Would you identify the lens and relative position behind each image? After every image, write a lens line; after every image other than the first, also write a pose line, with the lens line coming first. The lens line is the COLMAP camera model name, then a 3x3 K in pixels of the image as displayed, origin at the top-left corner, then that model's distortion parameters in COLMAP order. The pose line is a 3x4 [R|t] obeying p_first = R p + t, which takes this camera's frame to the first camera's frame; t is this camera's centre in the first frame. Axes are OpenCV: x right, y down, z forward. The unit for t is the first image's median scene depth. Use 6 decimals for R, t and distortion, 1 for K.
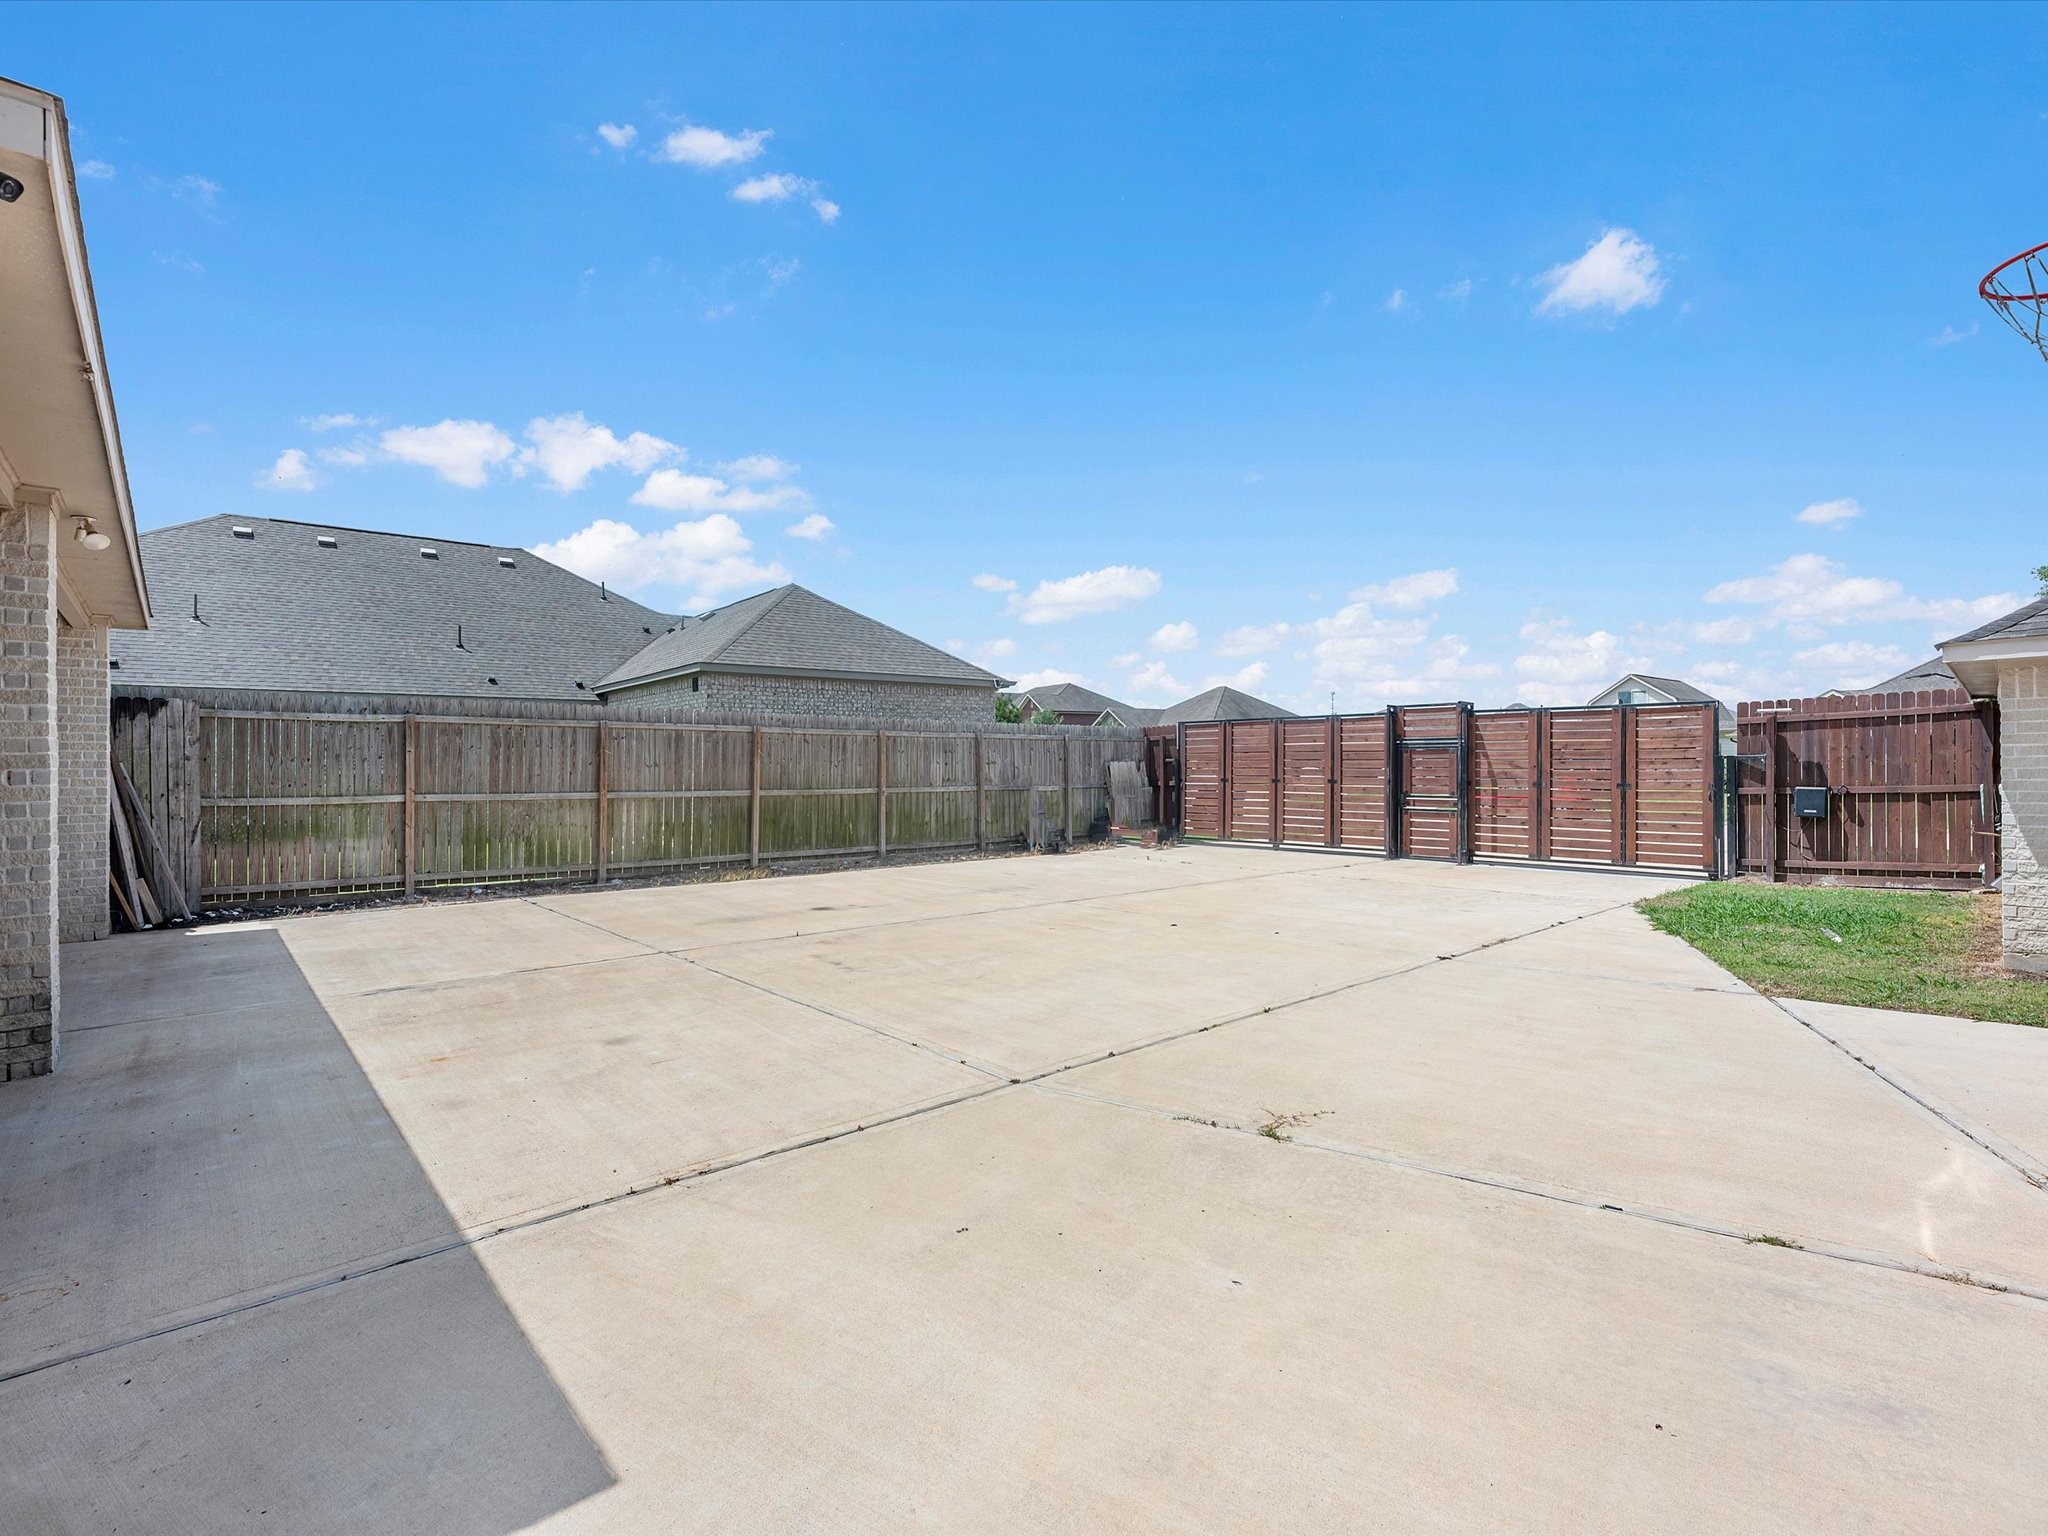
lens RADIAL K [[948.0, 0, 1028.2], [0, 948.0, 786.3], [0, 0, 1]] dist [-0.003858, 0.000348]
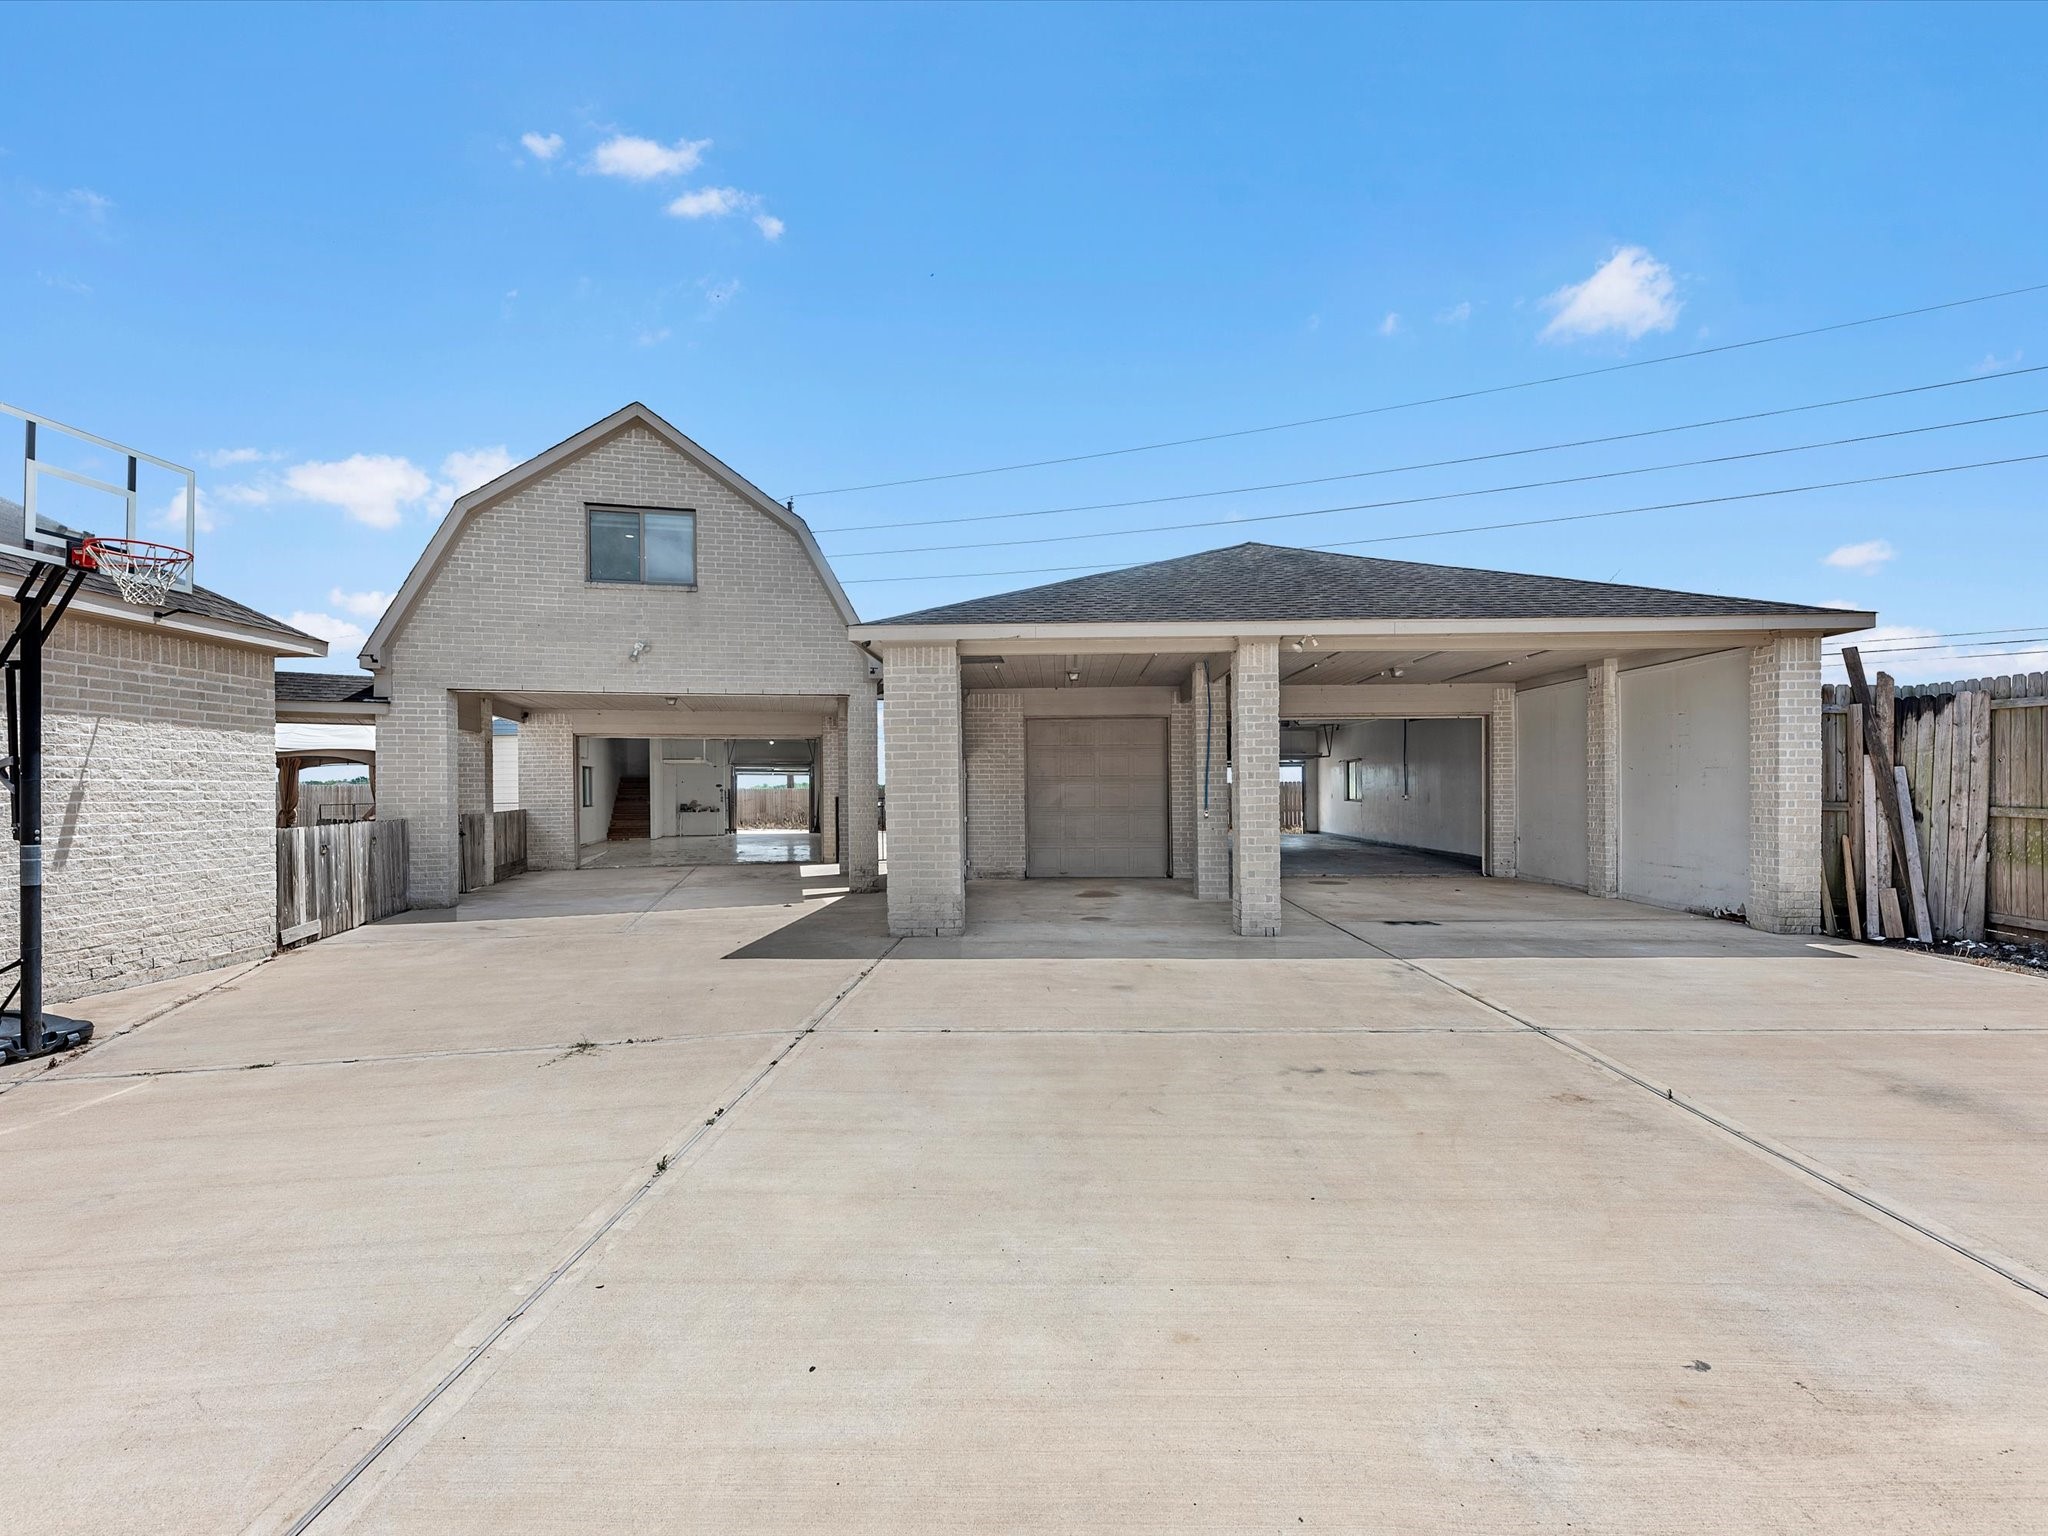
lens RADIAL K [[948.0, 0, 1028.2], [0, 948.0, 786.3], [0, 0, 1]] dist [-0.003858, 0.000348]
pose [[-0.693830, 0.008360, -0.720090, 0.331575], [-0.003838, 0.999876, 0.015305, -0.015689], [0.720128, 0.013383, -0.693712, 1.002304]]
